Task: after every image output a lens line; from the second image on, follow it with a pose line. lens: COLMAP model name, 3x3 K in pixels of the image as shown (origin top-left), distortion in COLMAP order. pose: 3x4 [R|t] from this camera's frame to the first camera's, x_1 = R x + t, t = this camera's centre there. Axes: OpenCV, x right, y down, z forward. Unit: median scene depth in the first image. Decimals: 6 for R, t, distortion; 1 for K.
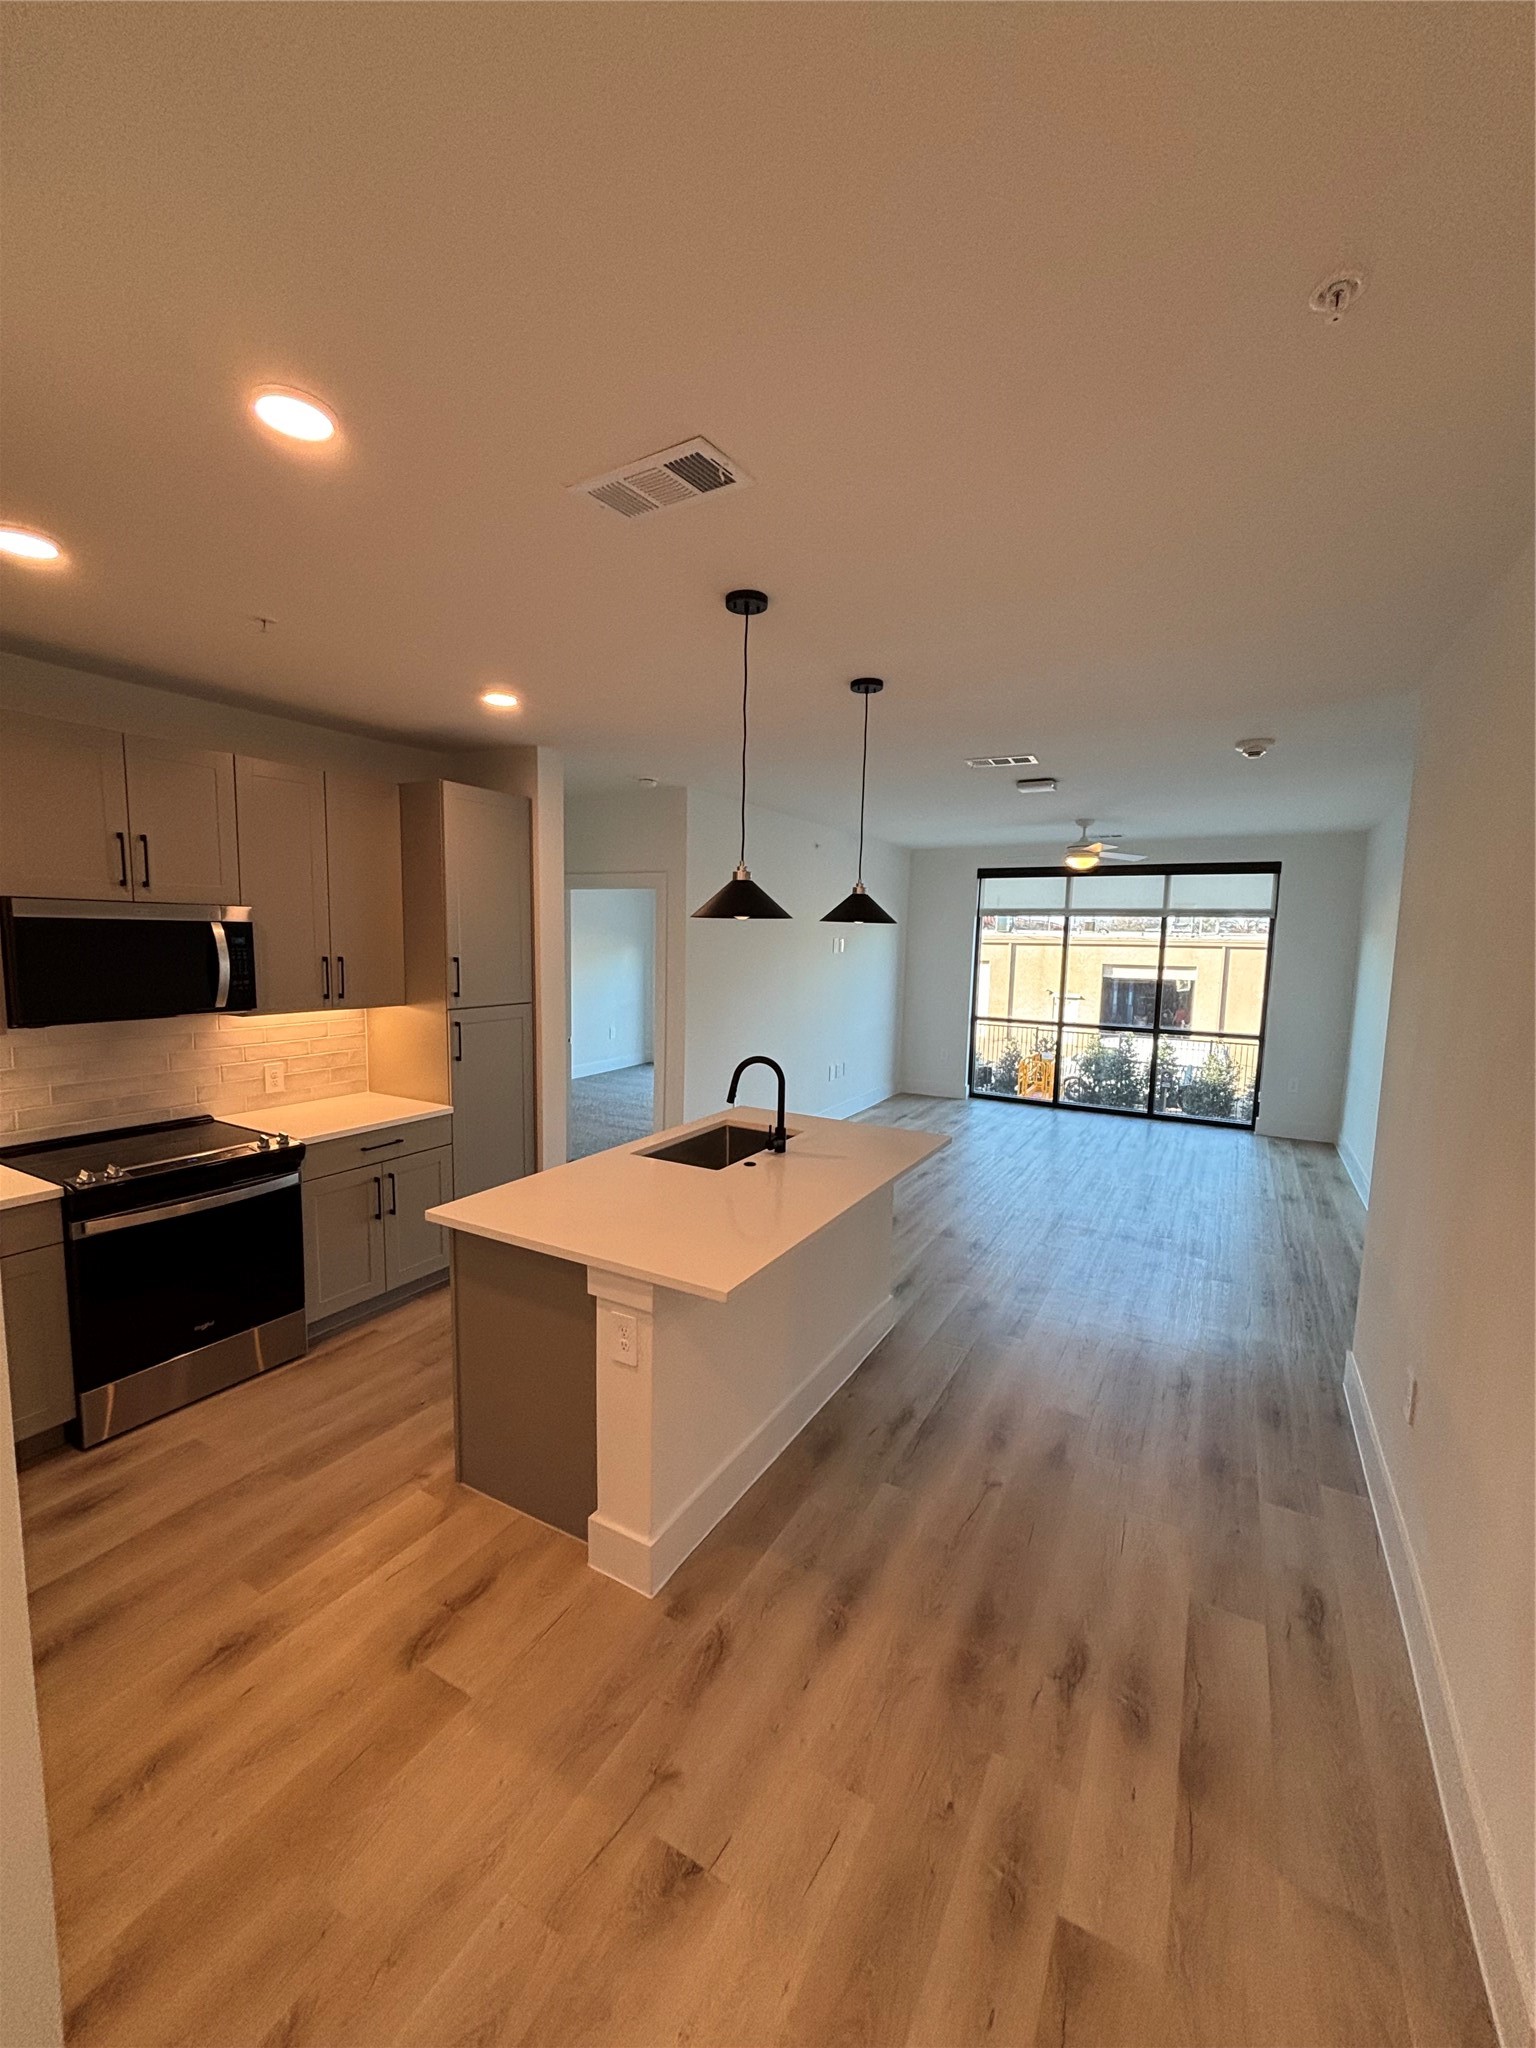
lens RADIAL K [[820.6, 0, 773.4], [0, 820.6, 1030.2], [0, 0, 1]] dist [-0.001381, -0.000147]
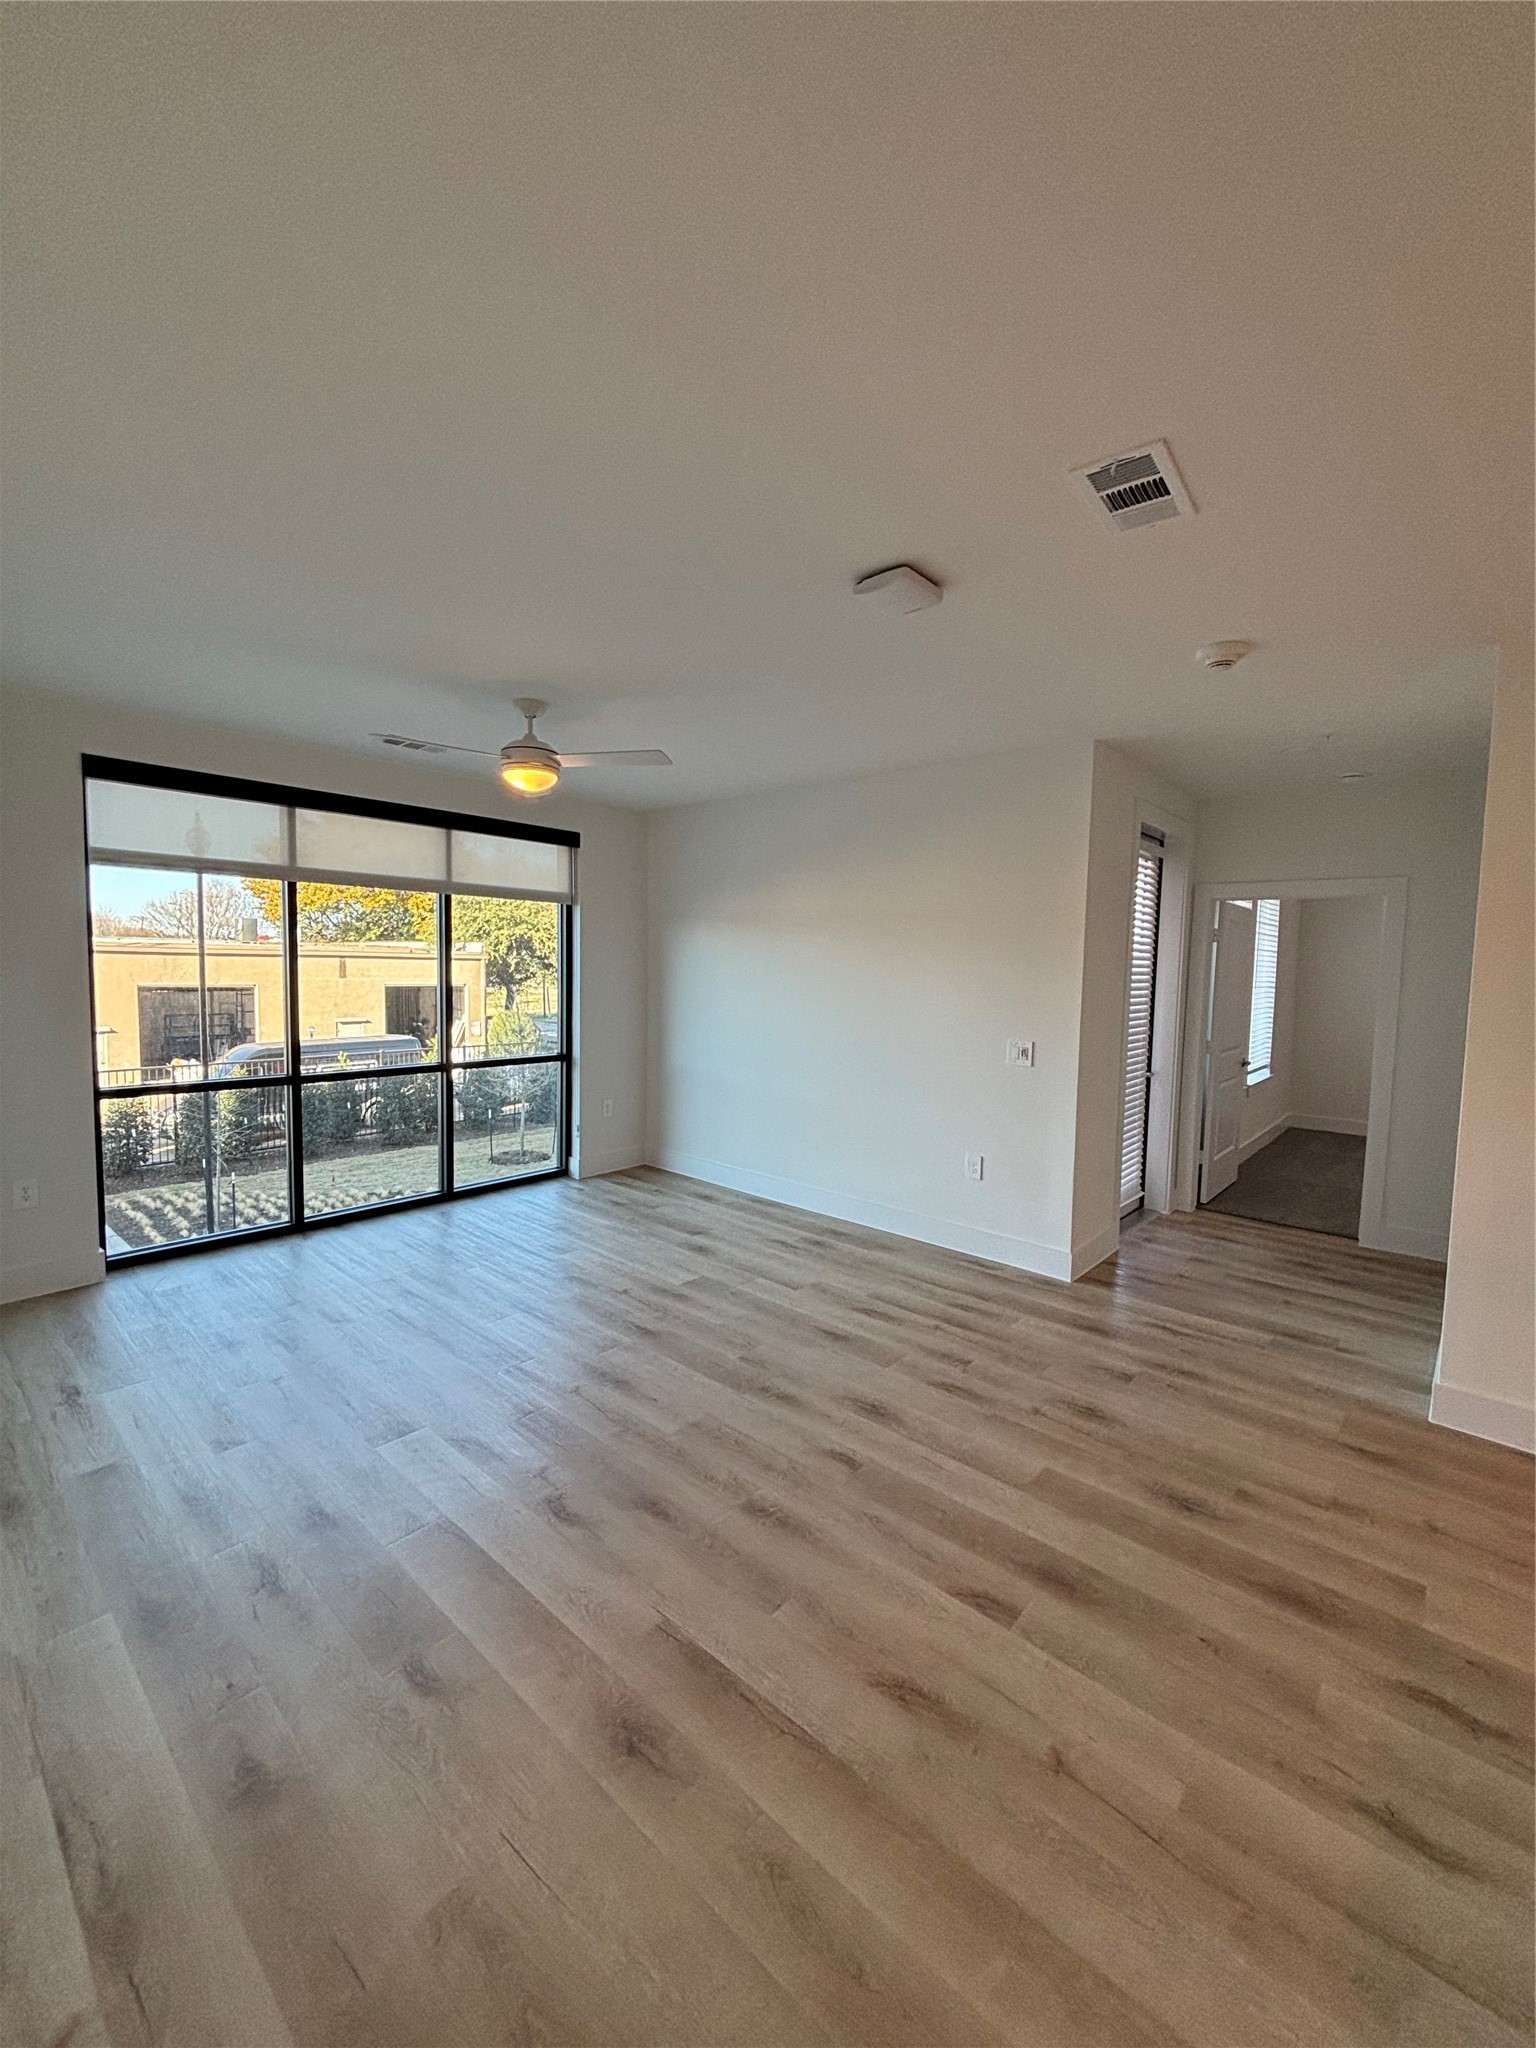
lens RADIAL K [[825.1, 0, 774.4], [0, 825.1, 1022.3], [0, 0, 1]] dist [0.001589, -0.000060]
pose [[0.213306, -0.084721, 0.973305, -0.285002], [0.098059, 0.993059, 0.064950, -0.125477], [-0.972052, 0.081587, 0.220133, 1.453401]]
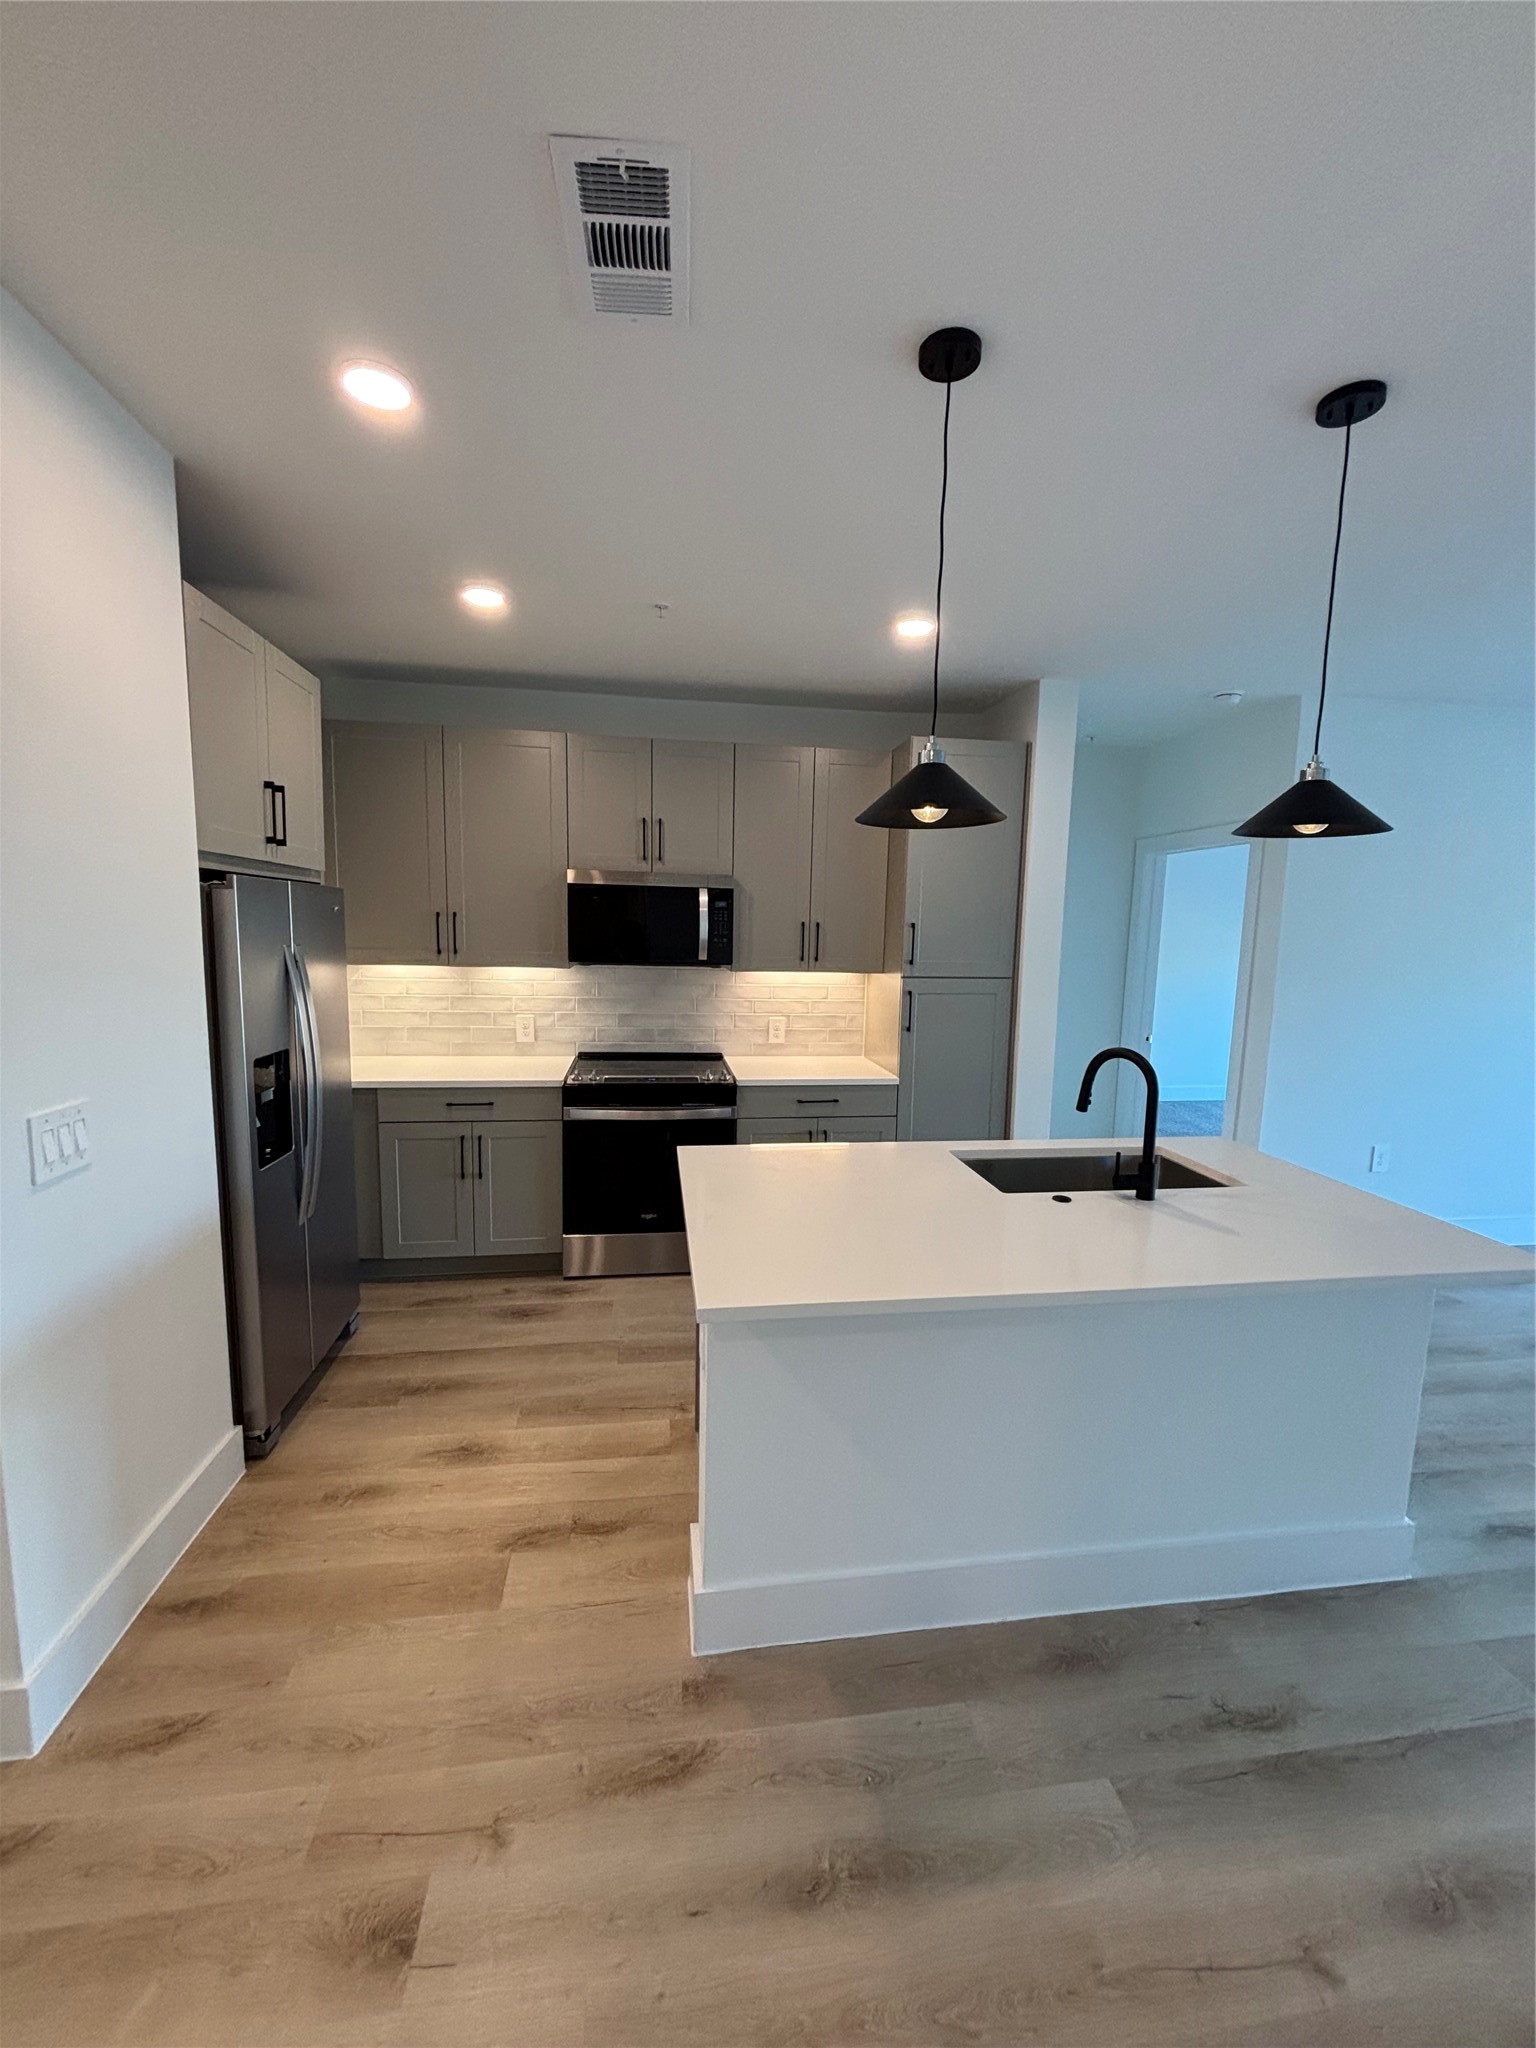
lens RADIAL K [[820.9, 0, 770.8], [0, 820.9, 1032.3], [0, 0, 1]] dist [0.000384, -0.000282]
pose [[0.608049, 0.091581, -0.788600, 0.320197], [-0.097868, 0.994394, 0.040019, 0.018498], [0.787844, 0.052845, 0.613603, 0.339961]]
